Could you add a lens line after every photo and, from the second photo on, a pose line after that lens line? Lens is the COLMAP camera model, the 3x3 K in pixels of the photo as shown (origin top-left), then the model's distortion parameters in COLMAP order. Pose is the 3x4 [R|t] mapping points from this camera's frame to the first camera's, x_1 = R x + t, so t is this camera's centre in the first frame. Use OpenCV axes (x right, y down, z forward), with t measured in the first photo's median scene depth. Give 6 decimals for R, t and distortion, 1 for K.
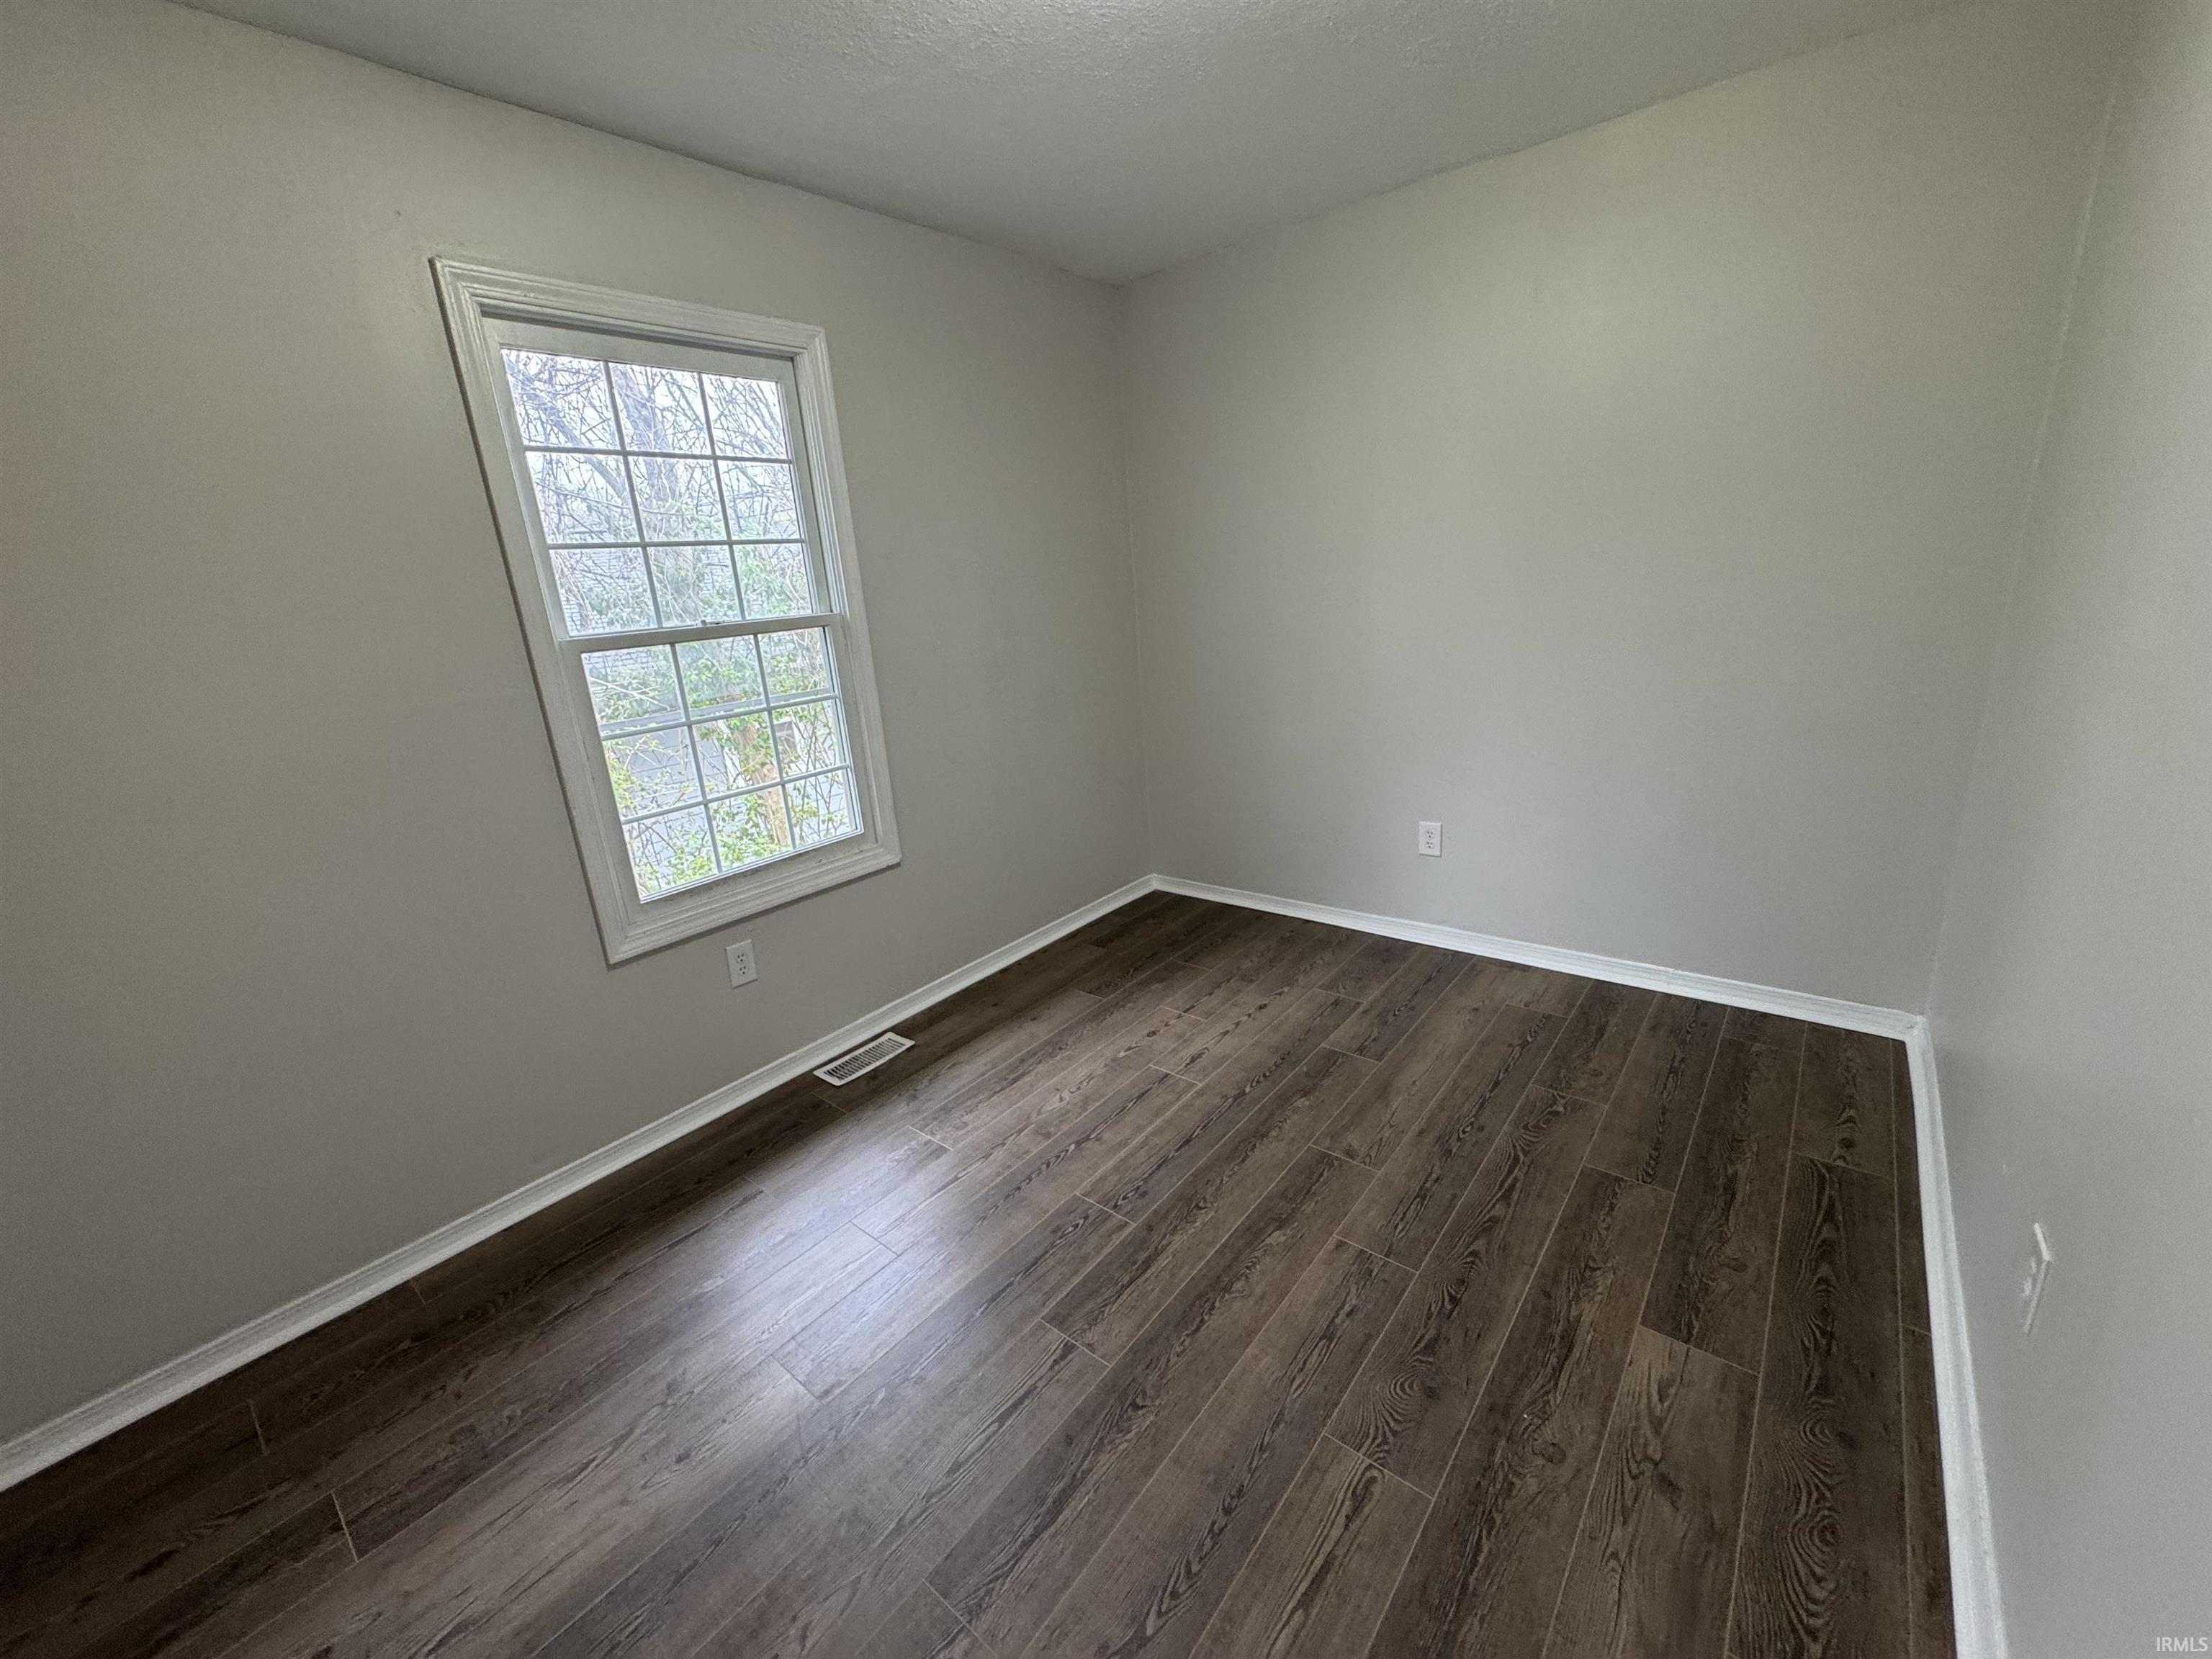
lens RADIAL K [[875.1, 0, 1102.5], [0, 875.1, 828.8], [0, 0, 1]] dist [-0.002866, -0.000105]
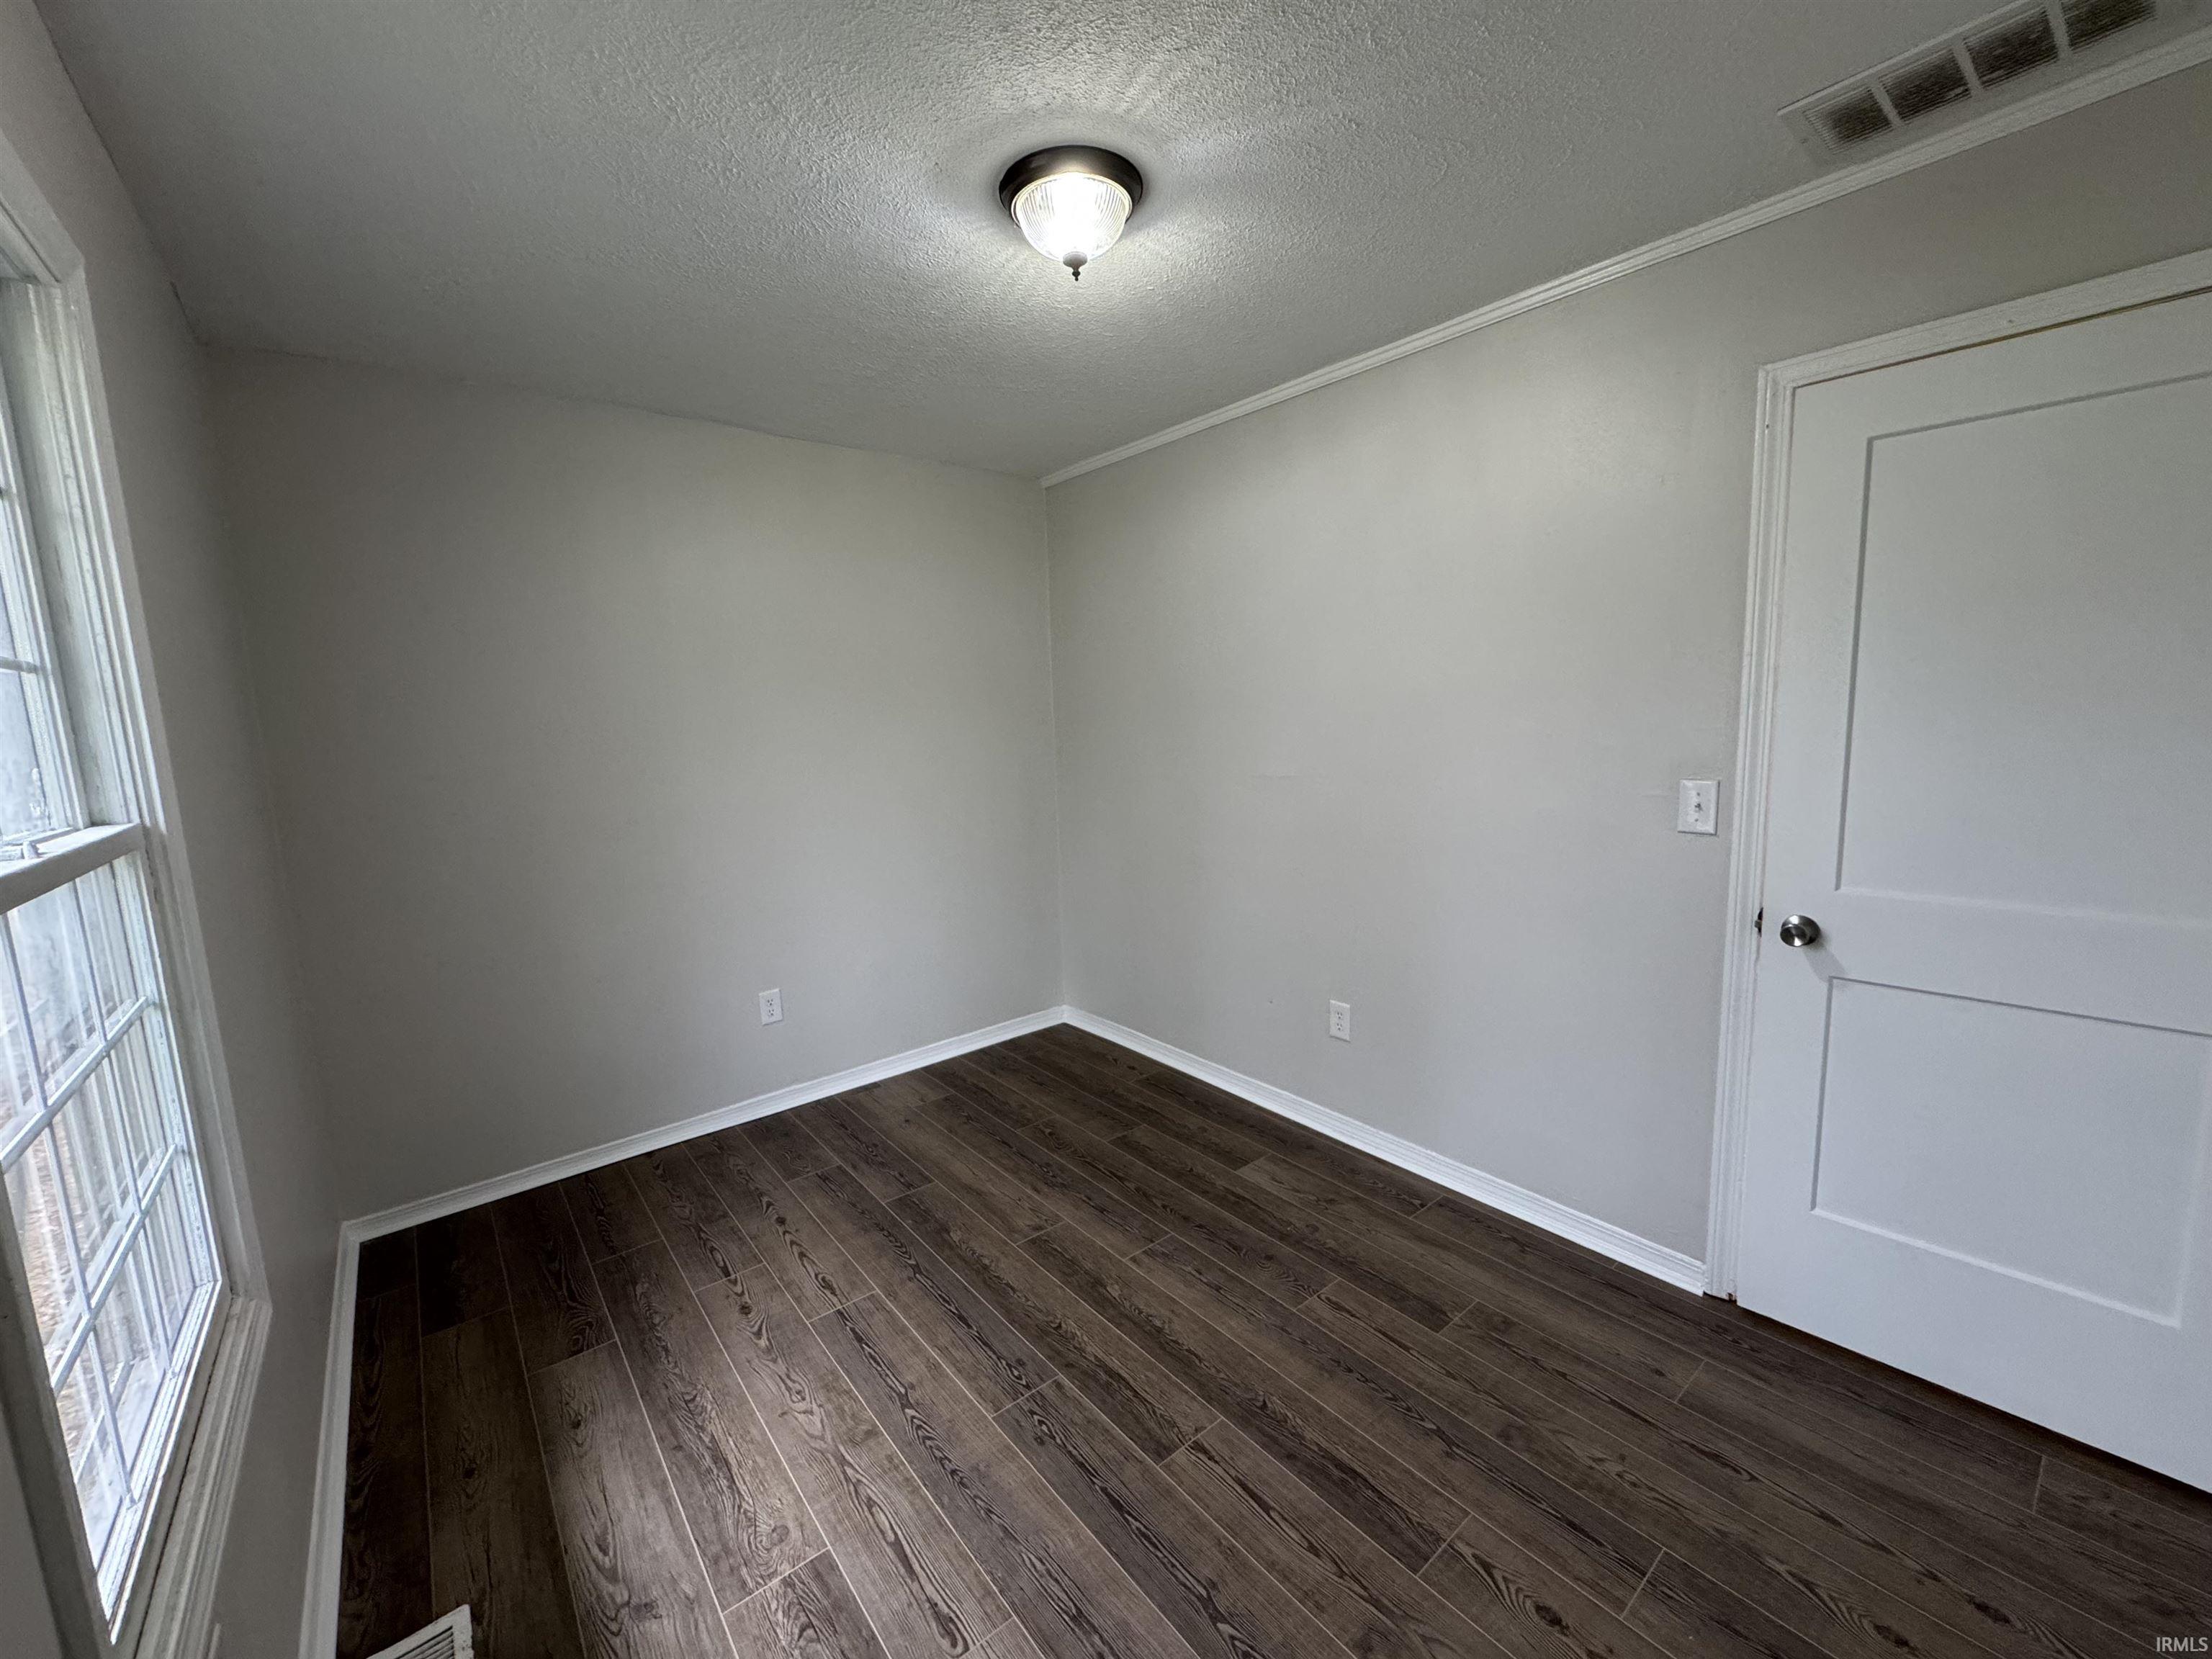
lens RADIAL K [[875.1, 0, 1102.5], [0, 875.1, 828.8], [0, 0, 1]] dist [-0.002866, -0.000105]
pose [[0.198690, -0.066169, 0.977826, -0.795458], [0.291889, 0.956437, 0.005412, -0.118226], [-0.935587, 0.284341, 0.209349, 0.517266]]
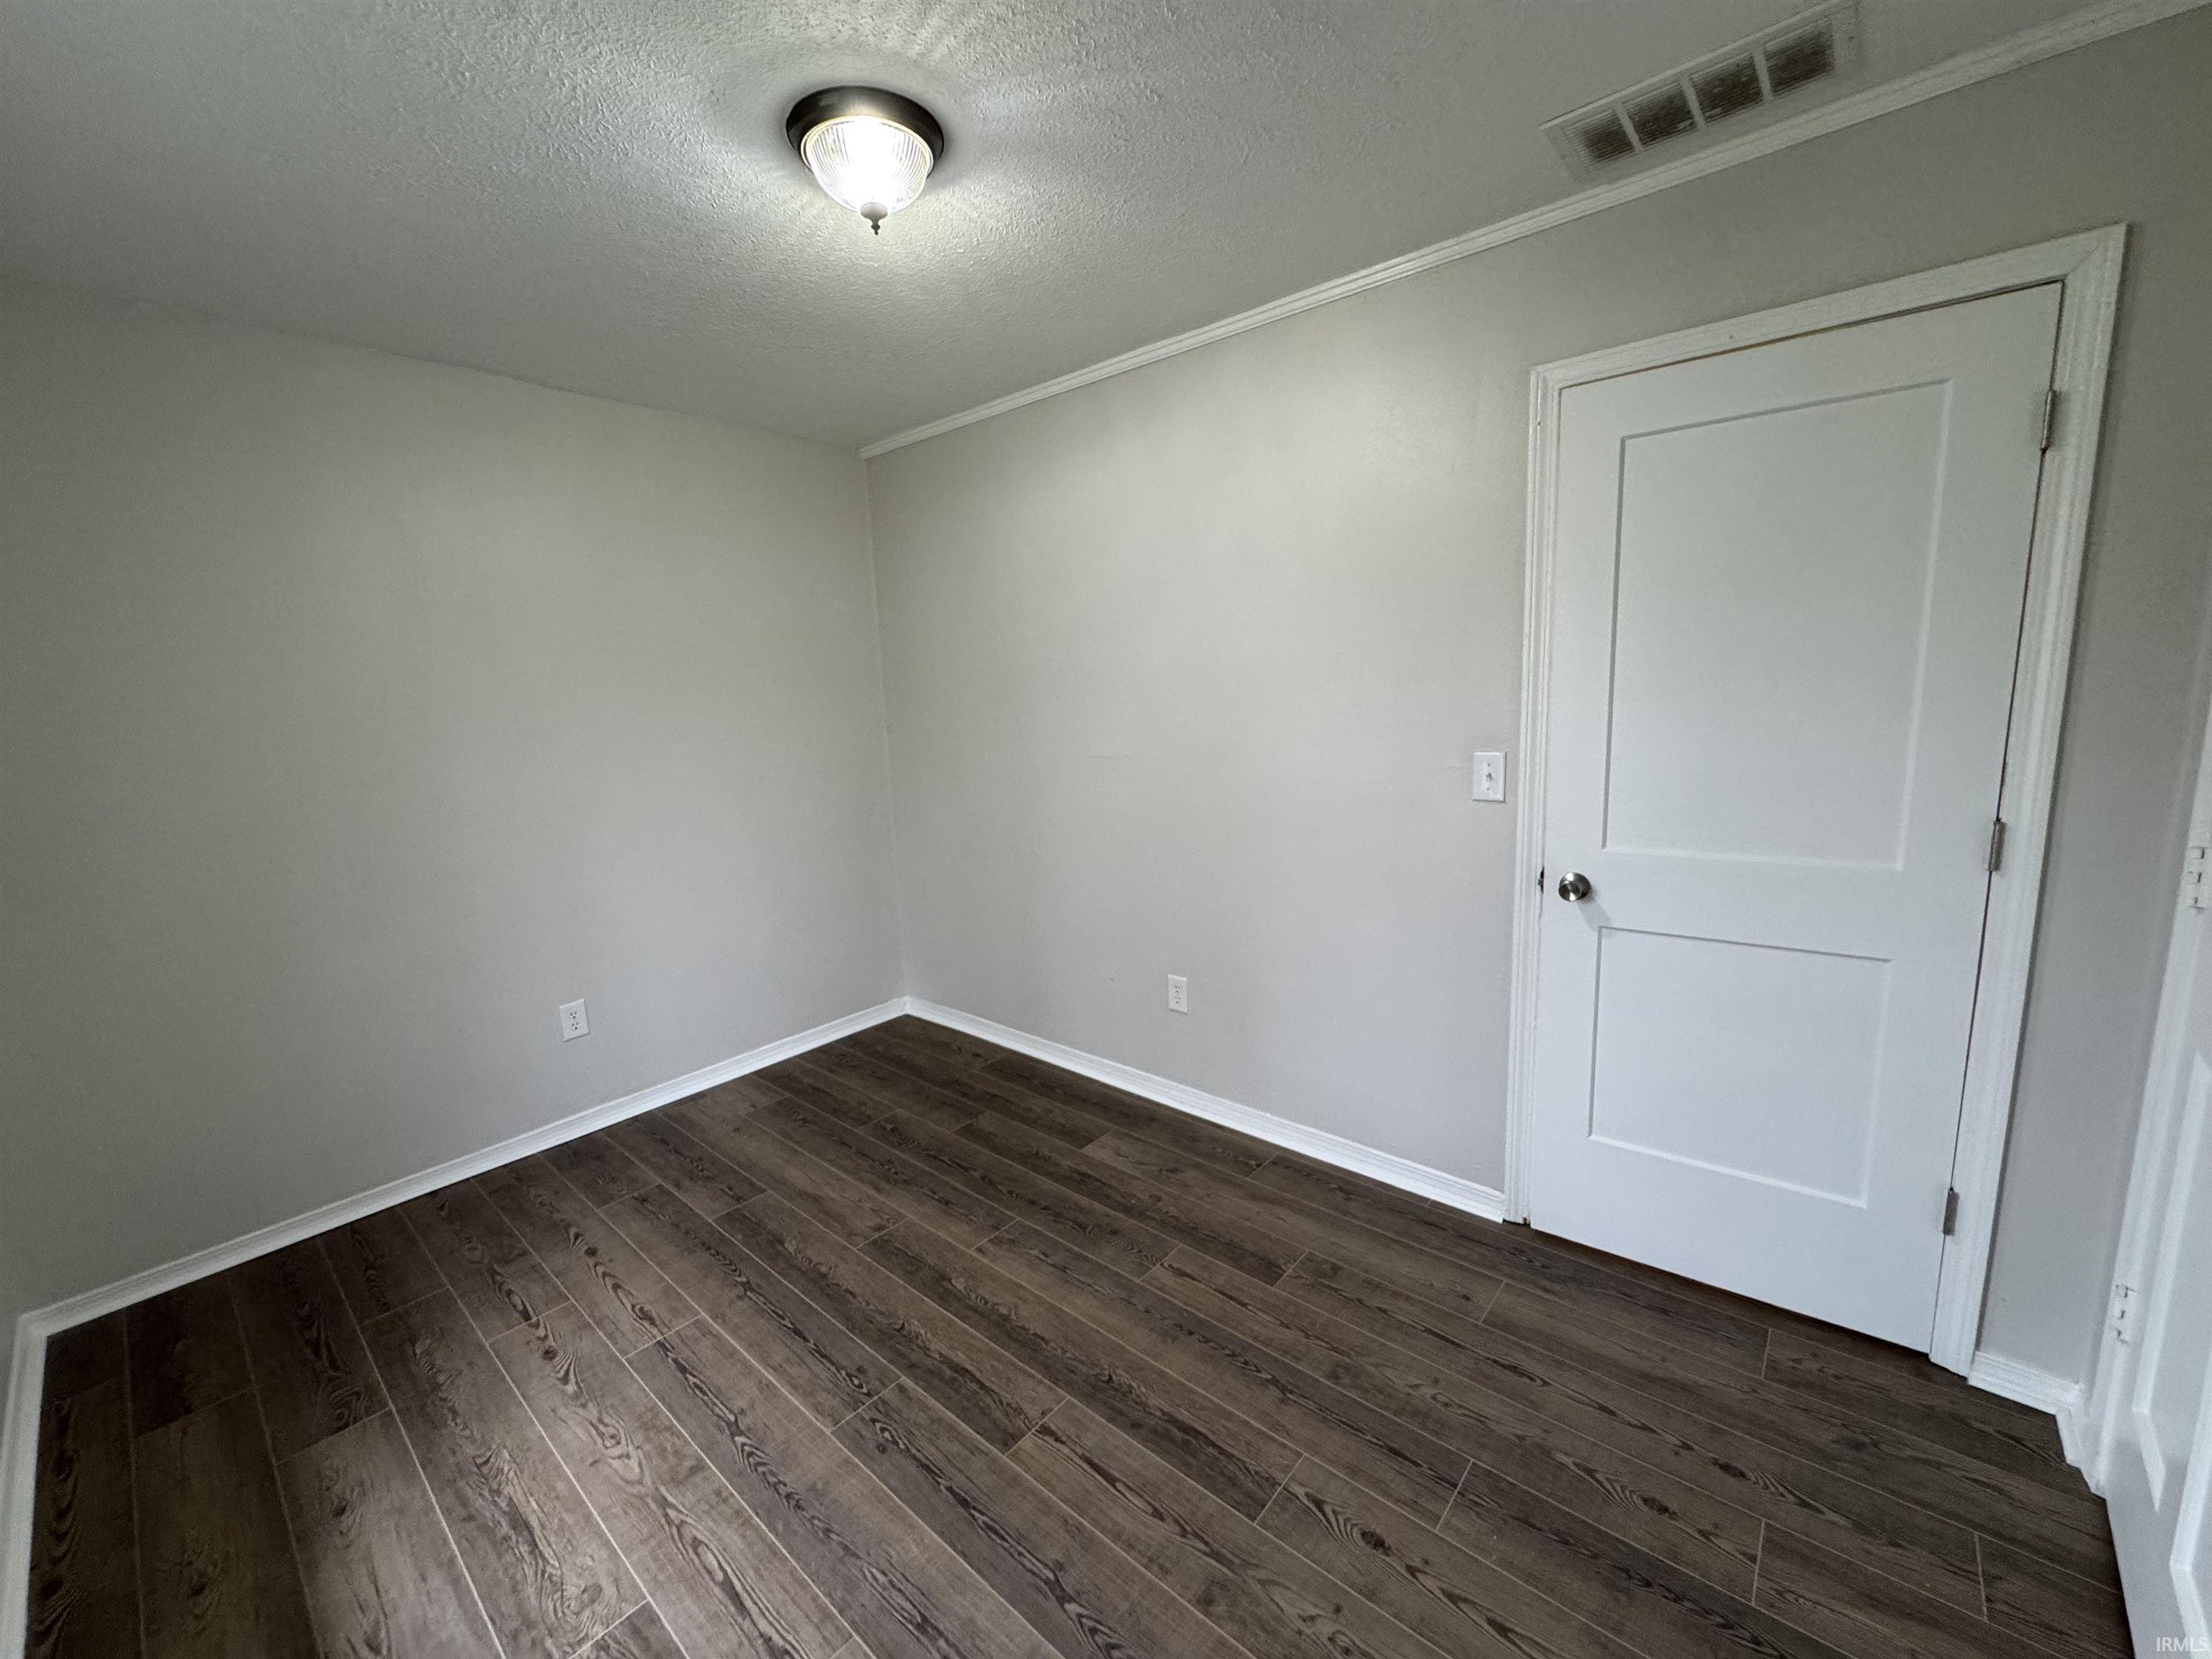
lens RADIAL K [[875.1, 0, 1102.5], [0, 875.1, 828.8], [0, 0, 1]] dist [-0.002866, -0.000105]
pose [[0.025113, -0.089882, 0.995636, -0.777468], [0.315993, 0.945600, 0.077394, -0.111846], [-0.948429, 0.312670, 0.052149, 0.500217]]
